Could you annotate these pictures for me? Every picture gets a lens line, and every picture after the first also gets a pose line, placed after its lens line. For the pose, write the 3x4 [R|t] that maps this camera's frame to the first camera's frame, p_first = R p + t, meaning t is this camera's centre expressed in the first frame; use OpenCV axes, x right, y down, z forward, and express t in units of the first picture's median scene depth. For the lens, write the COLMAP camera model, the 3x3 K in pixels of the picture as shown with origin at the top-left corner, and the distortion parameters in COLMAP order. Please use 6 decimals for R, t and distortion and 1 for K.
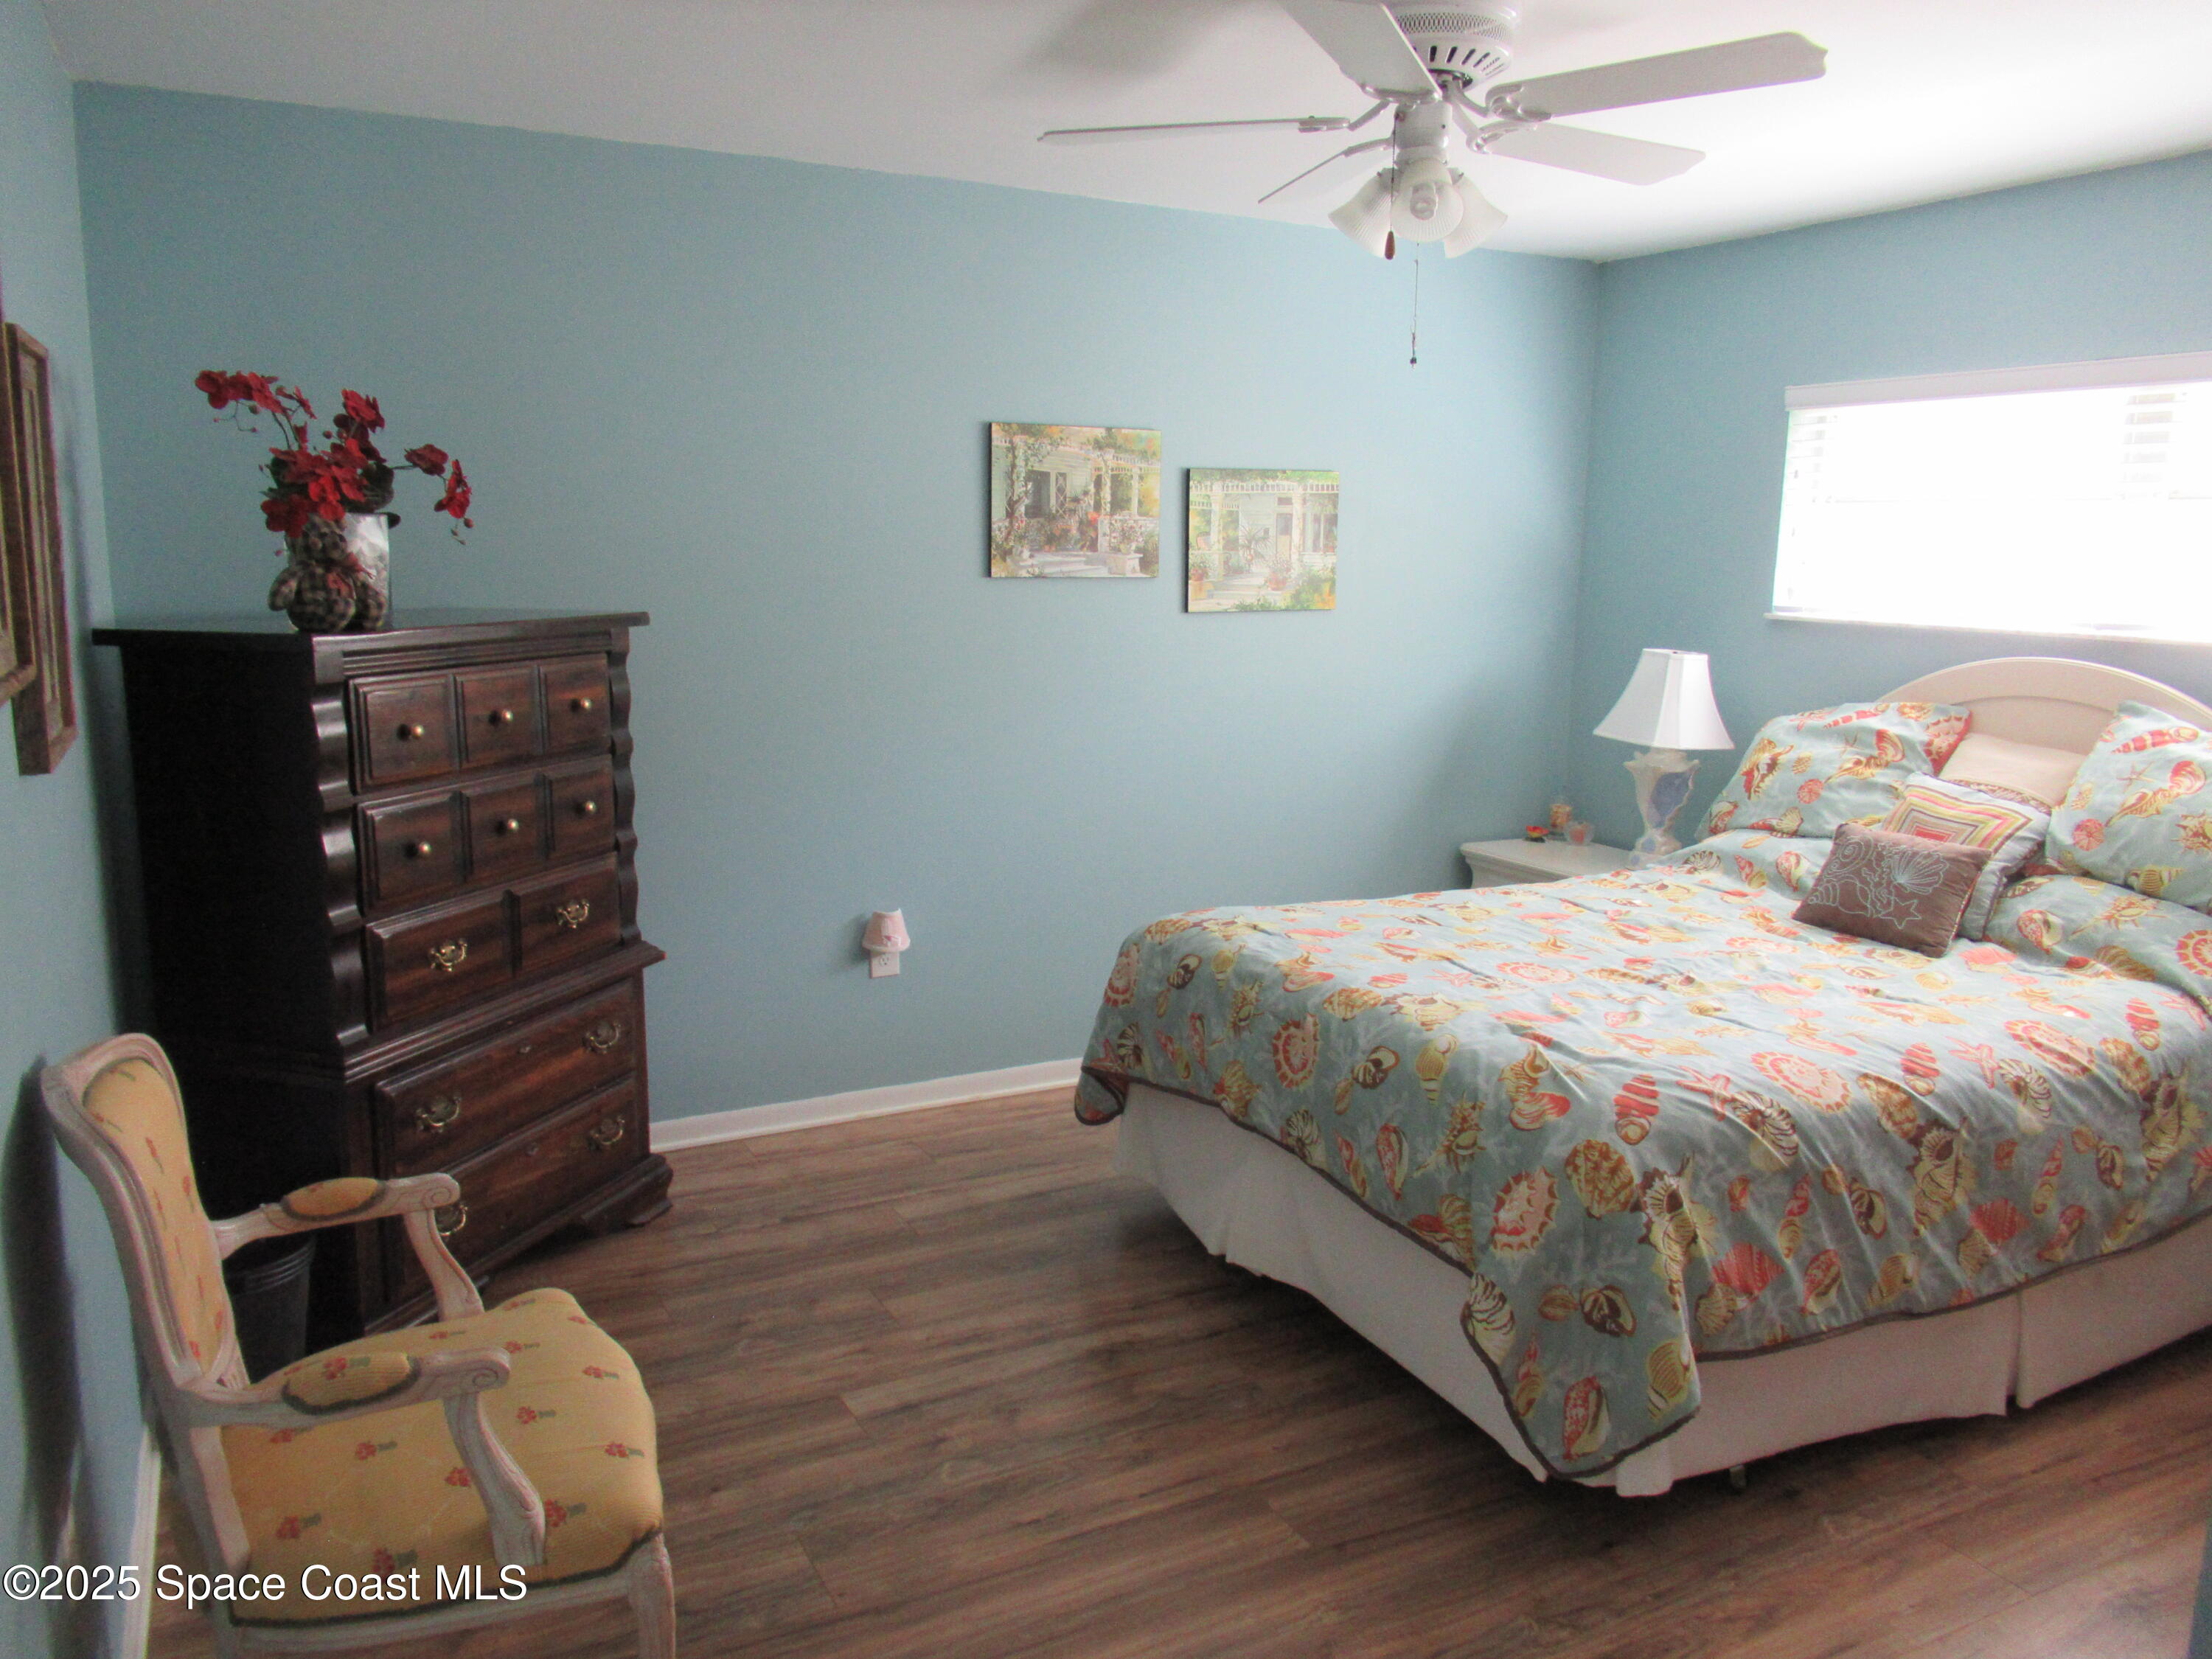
lens RADIAL K [[1653.0, 0, 1106.7], [0, 1653.0, 825.2], [0, 0, 1]] dist [0.001620, 0.003159]
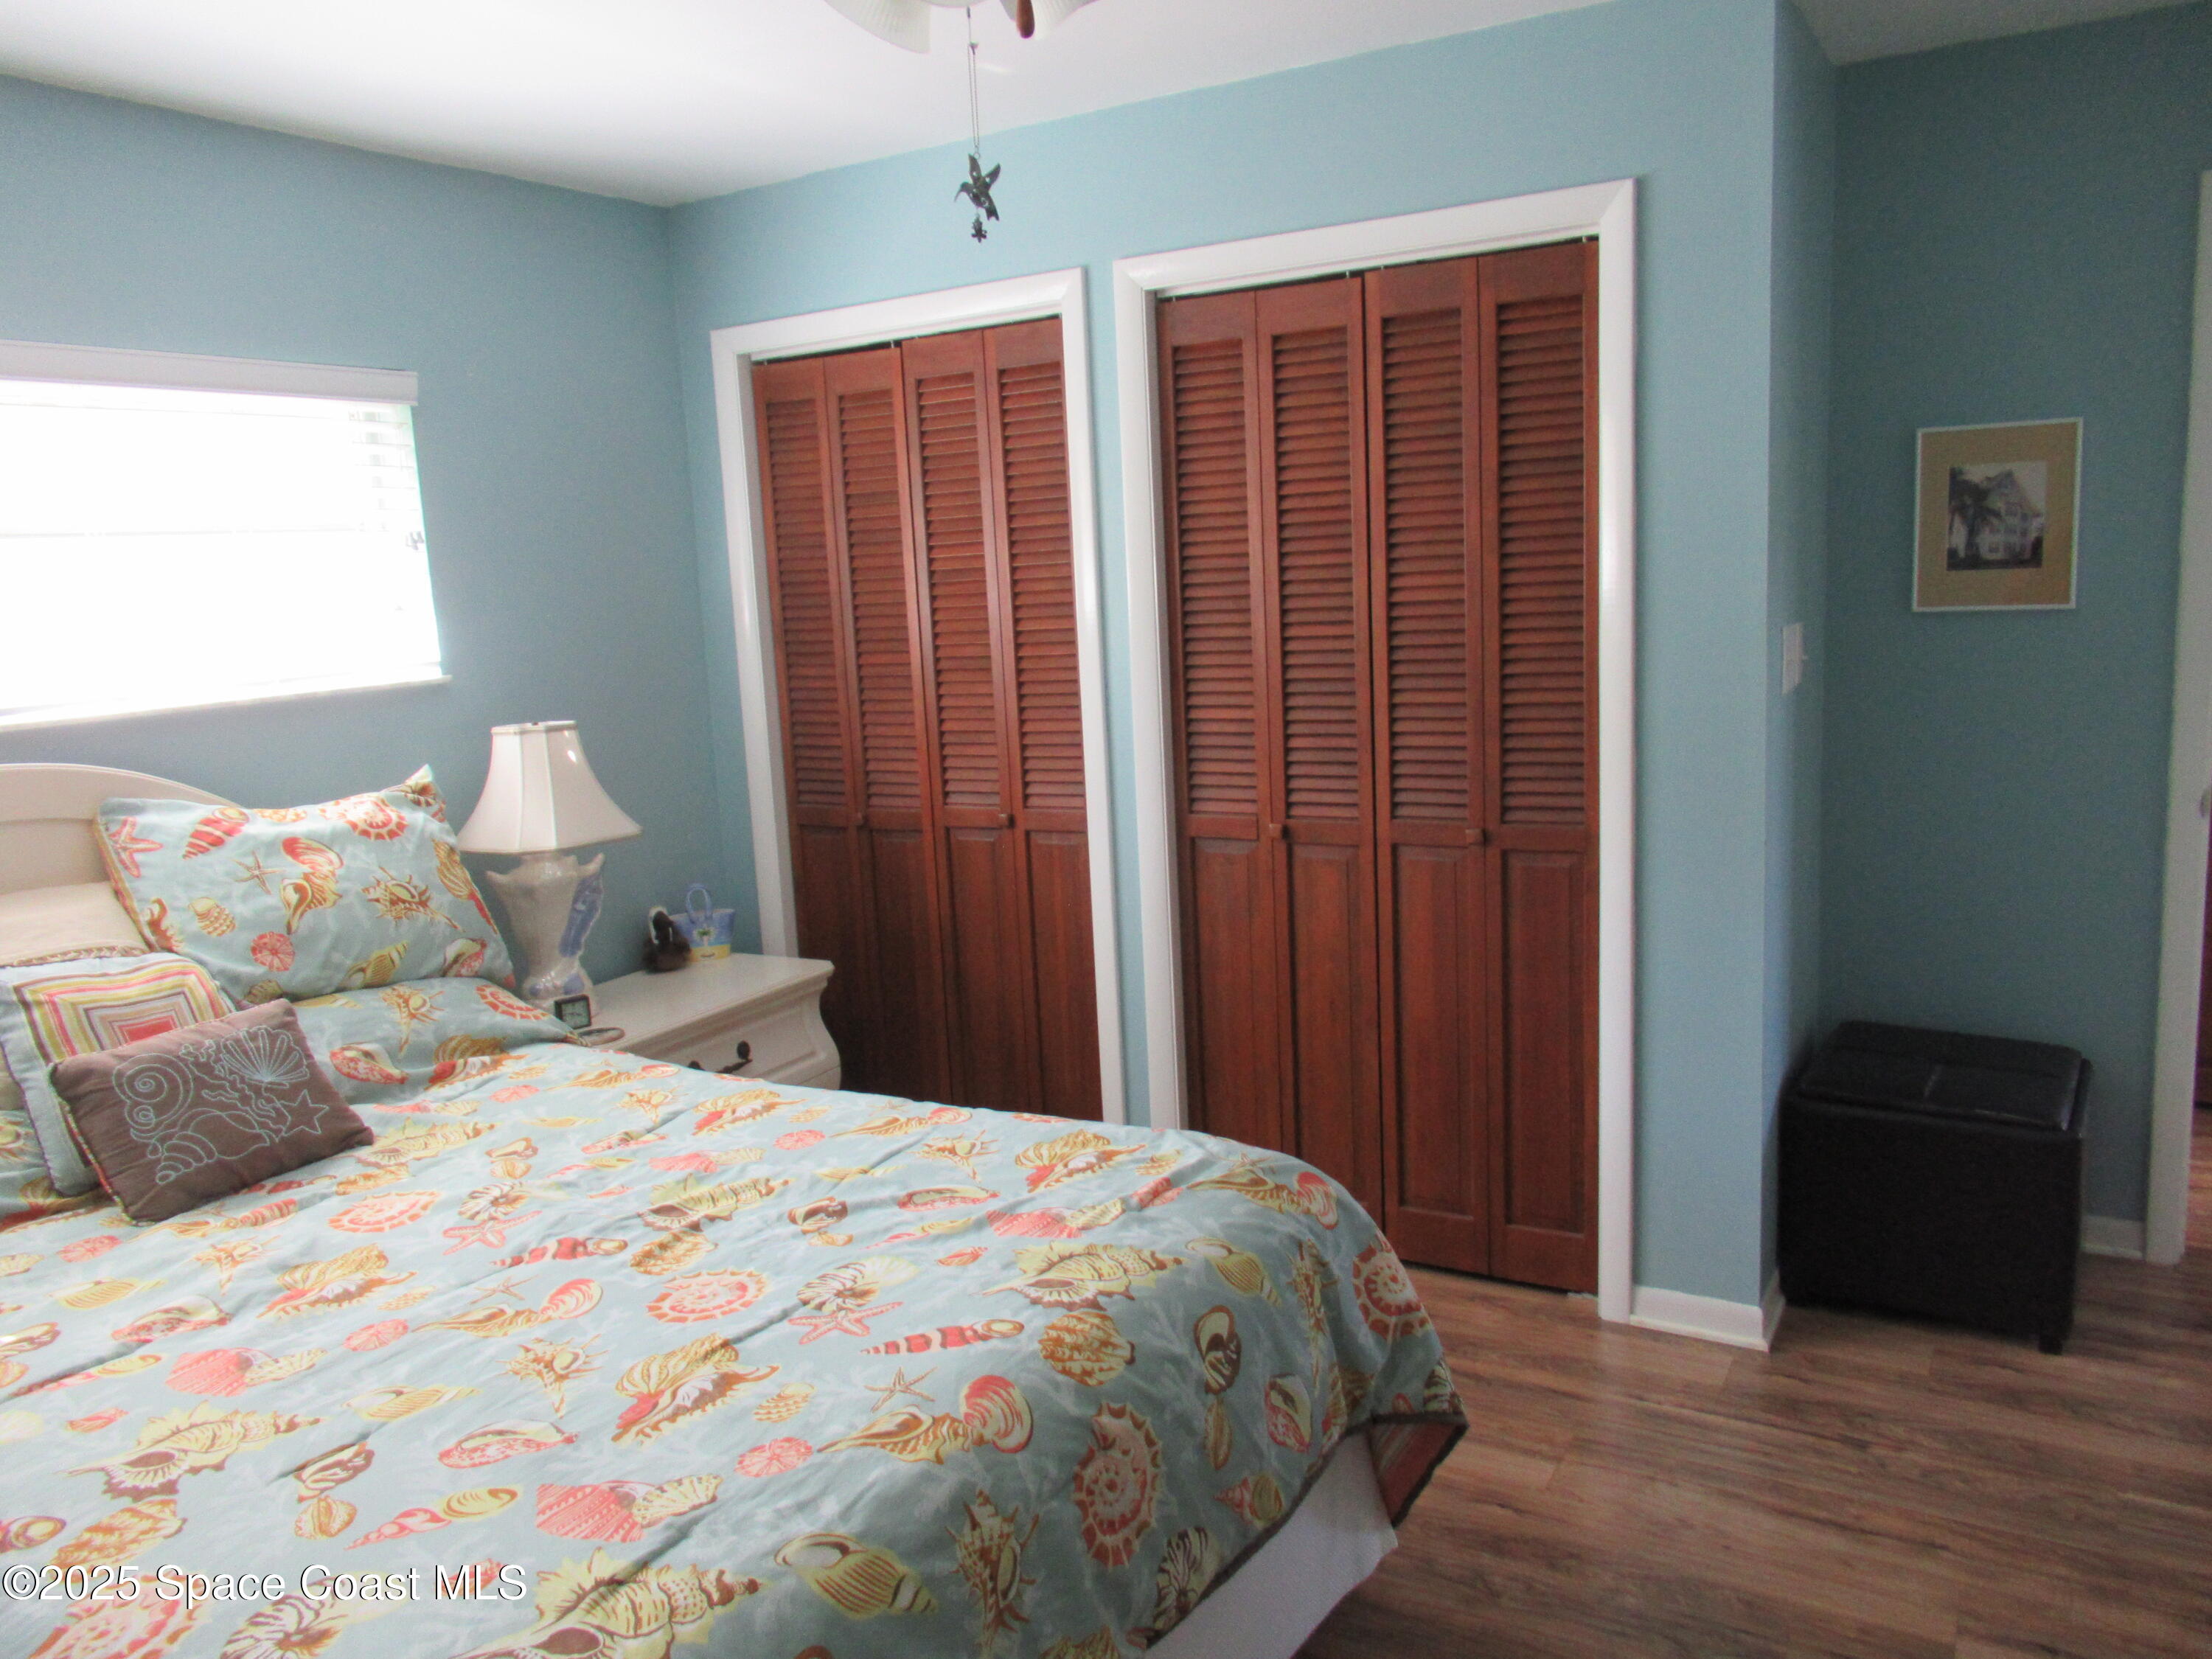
lens RADIAL K [[1653.0, 0, 1106.4], [0, 1653.0, 830.7], [0, 0, 1]] dist [0.001620, 0.003159]
pose [[-0.527370, -0.126503, 0.840166, -0.315671], [0.190661, 0.946014, 0.262118, -0.212463], [-0.827967, 0.298420, -0.474780, 1.221467]]
